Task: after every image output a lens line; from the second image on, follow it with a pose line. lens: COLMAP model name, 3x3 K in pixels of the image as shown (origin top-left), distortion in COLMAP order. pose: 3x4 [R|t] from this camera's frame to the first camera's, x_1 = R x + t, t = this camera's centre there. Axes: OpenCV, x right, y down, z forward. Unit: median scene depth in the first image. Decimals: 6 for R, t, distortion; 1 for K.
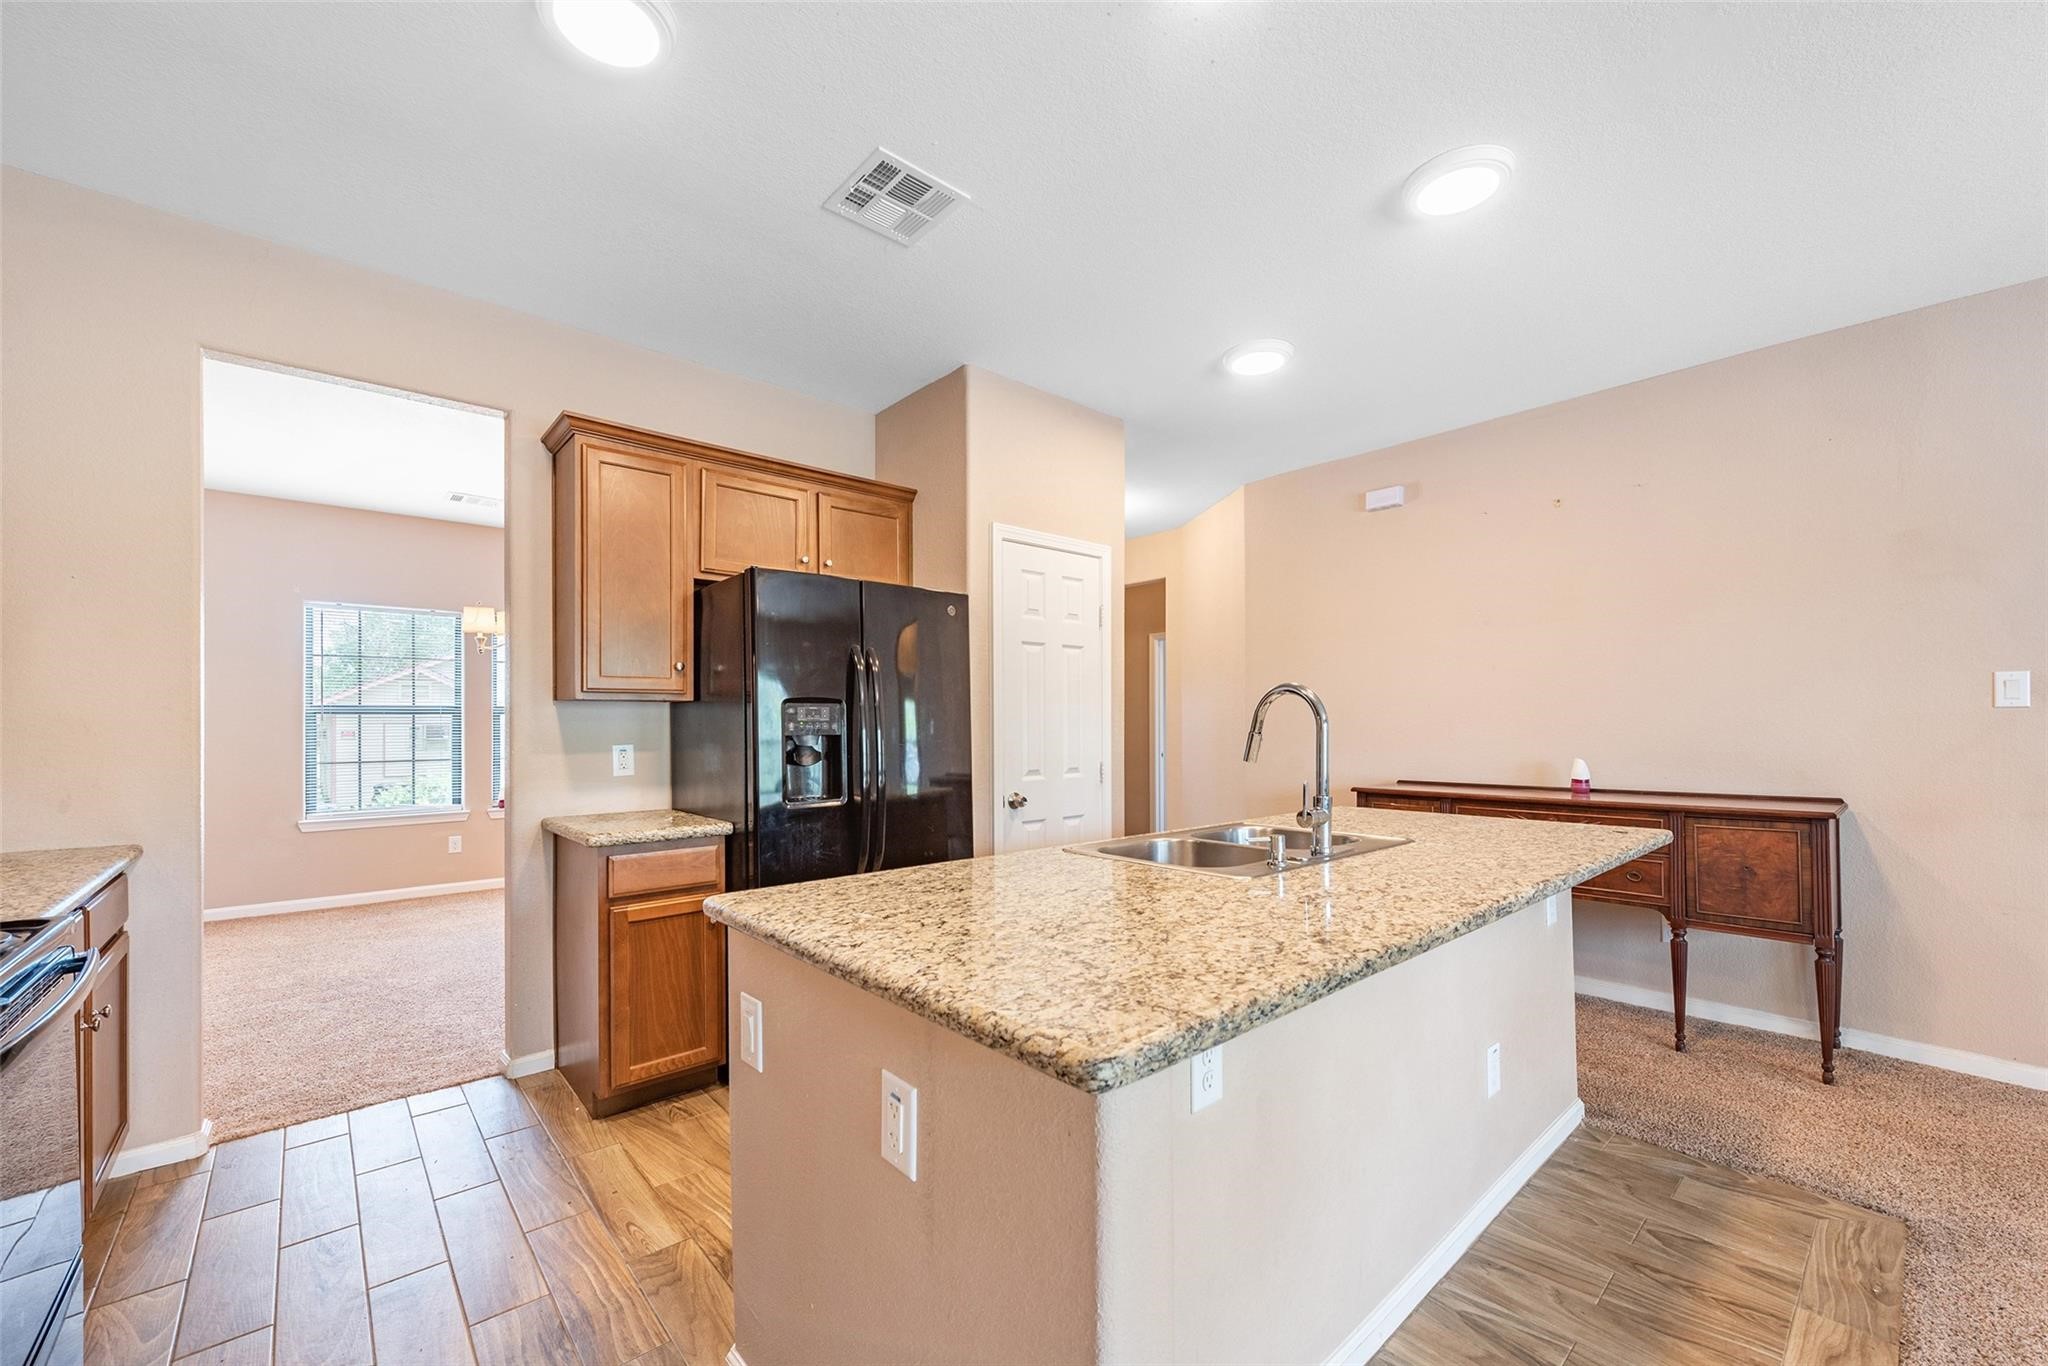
lens RADIAL K [[812.1, 0, 1035.5], [0, 812.1, 717.7], [0, 0, 1]] dist [0.004412, -0.002143]
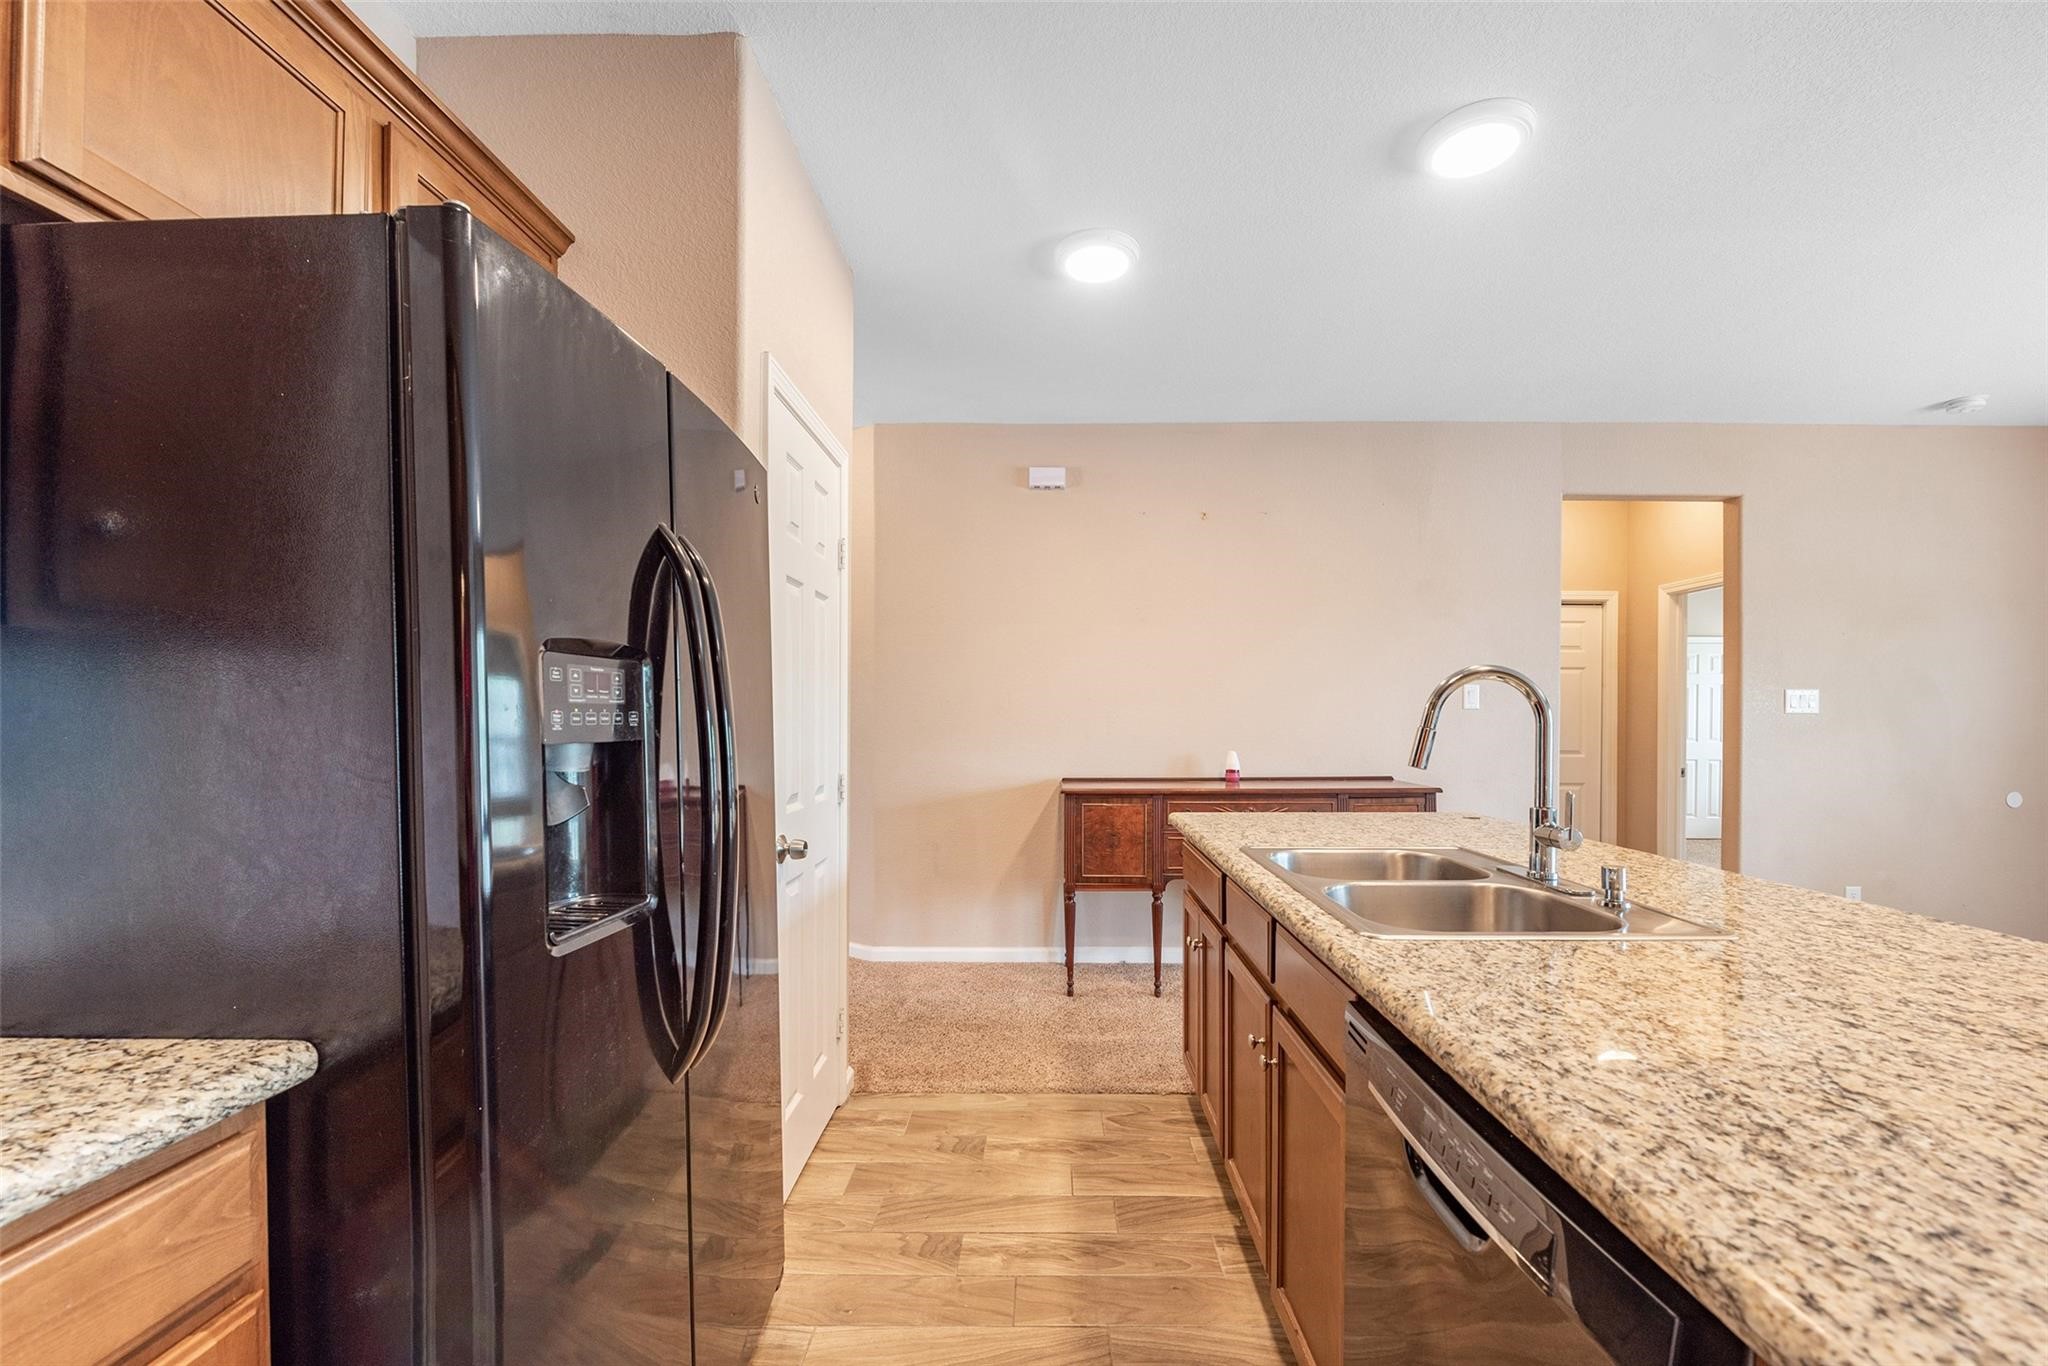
lens RADIAL K [[812.1, 0, 1013.2], [0, 812.1, 696.7], [0, 0, 1]] dist [0.004412, -0.002143]
pose [[0.652465, 0.024869, 0.757411, -0.358070], [-0.004803, 0.999577, -0.028683, 0.010225], [-0.757804, 0.015076, 0.652308, 0.513209]]
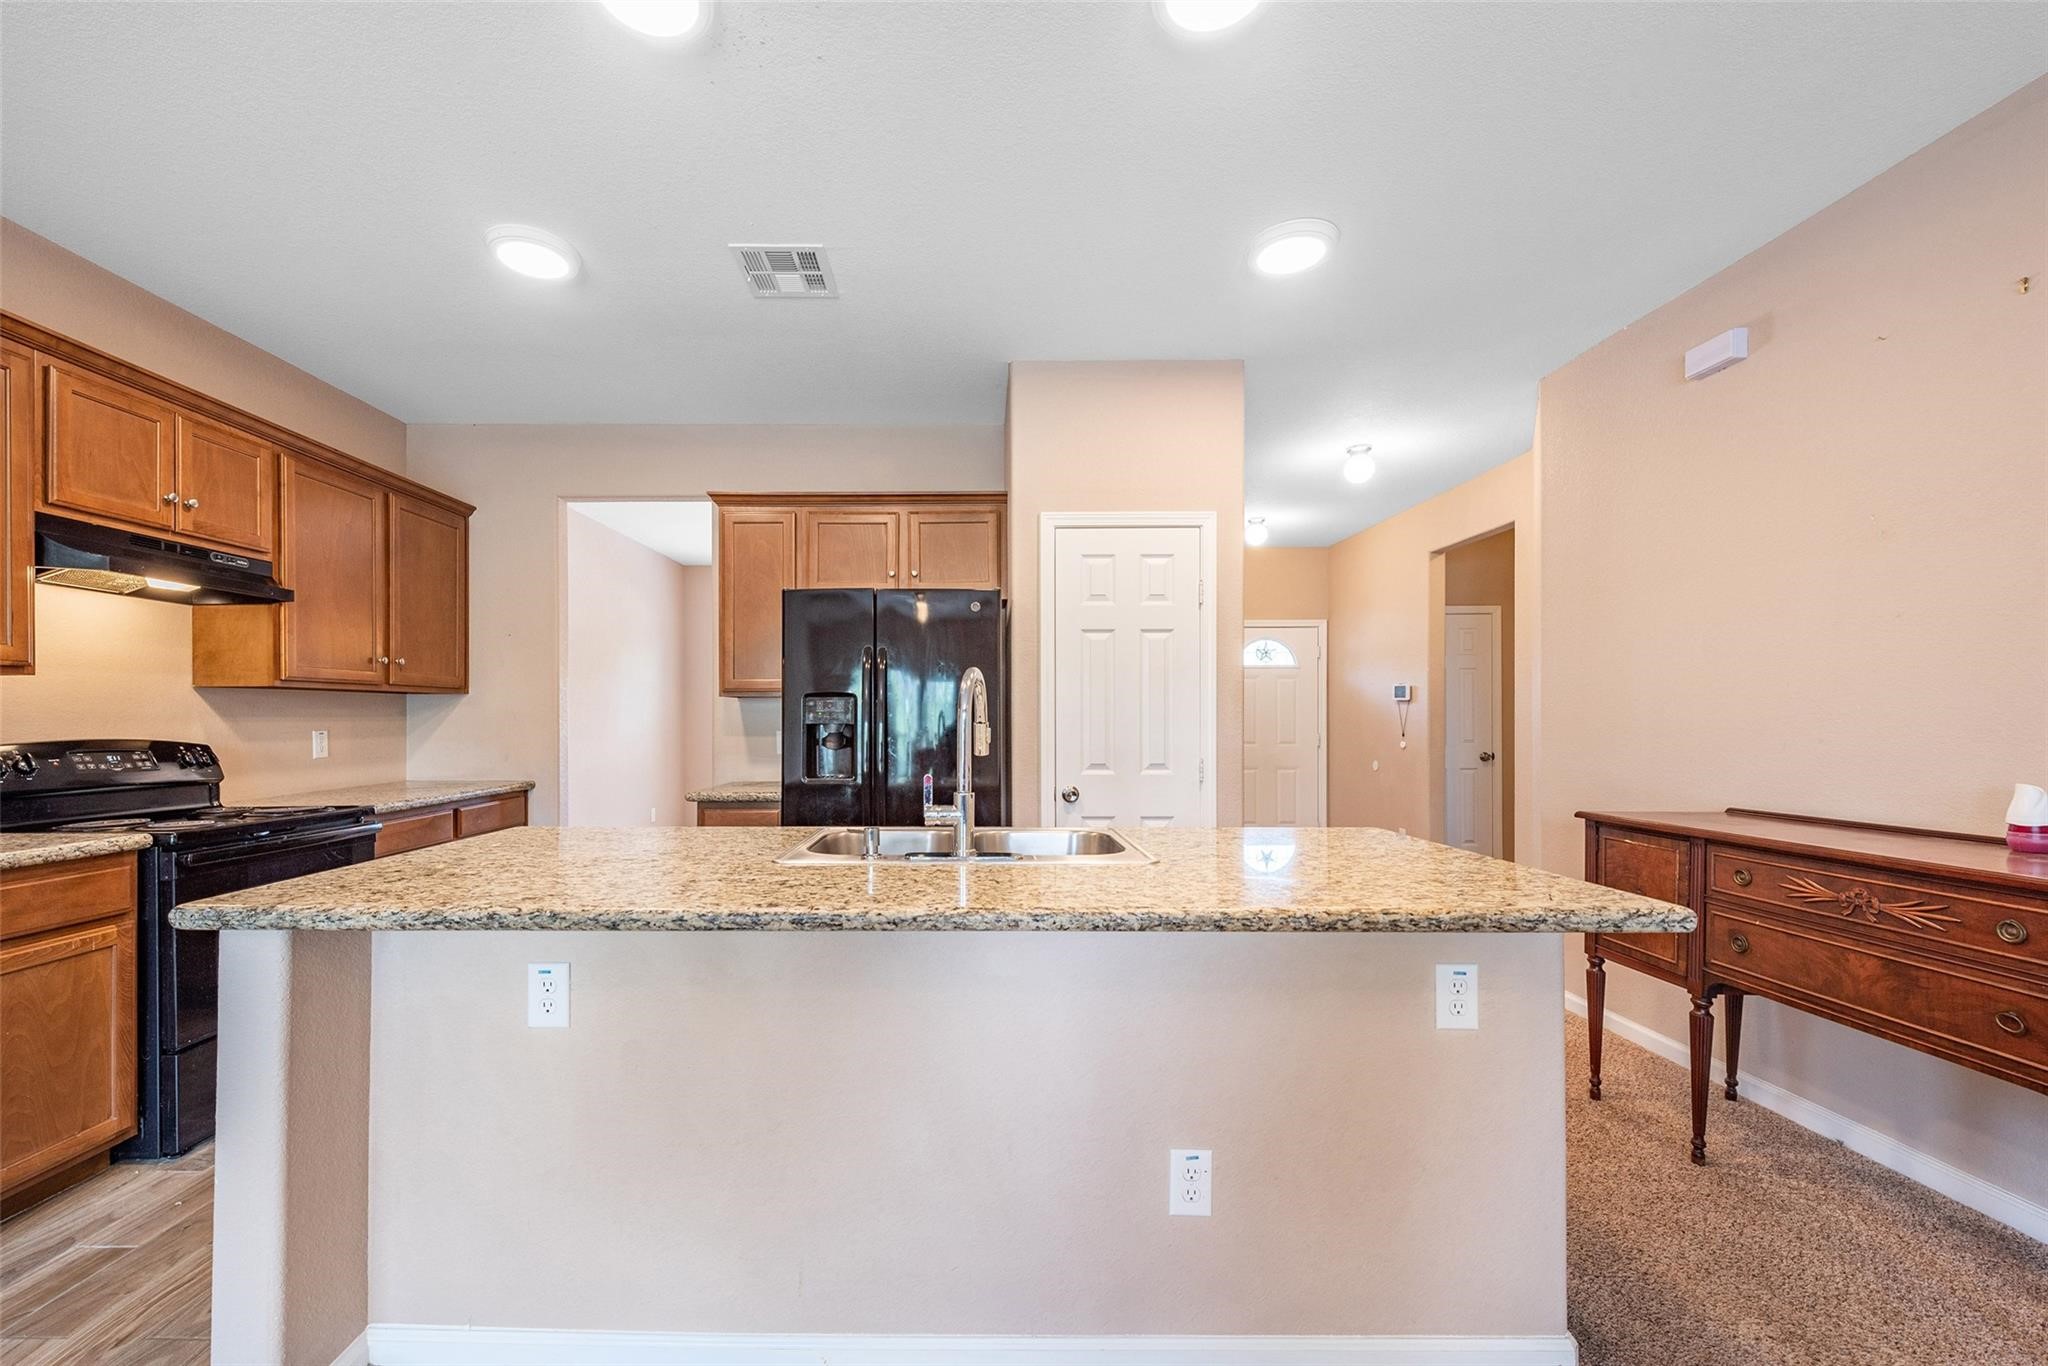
lens RADIAL K [[812.1, 0, 962.6], [0, 812.1, 718.9], [0, 0, 1]] dist [0.004412, -0.002143]
pose [[0.741979, 0.003100, -0.670416, 0.521148], [0.001576, 0.999978, 0.006368, 0.005470], [0.670422, -0.005782, 0.741958, 0.184590]]
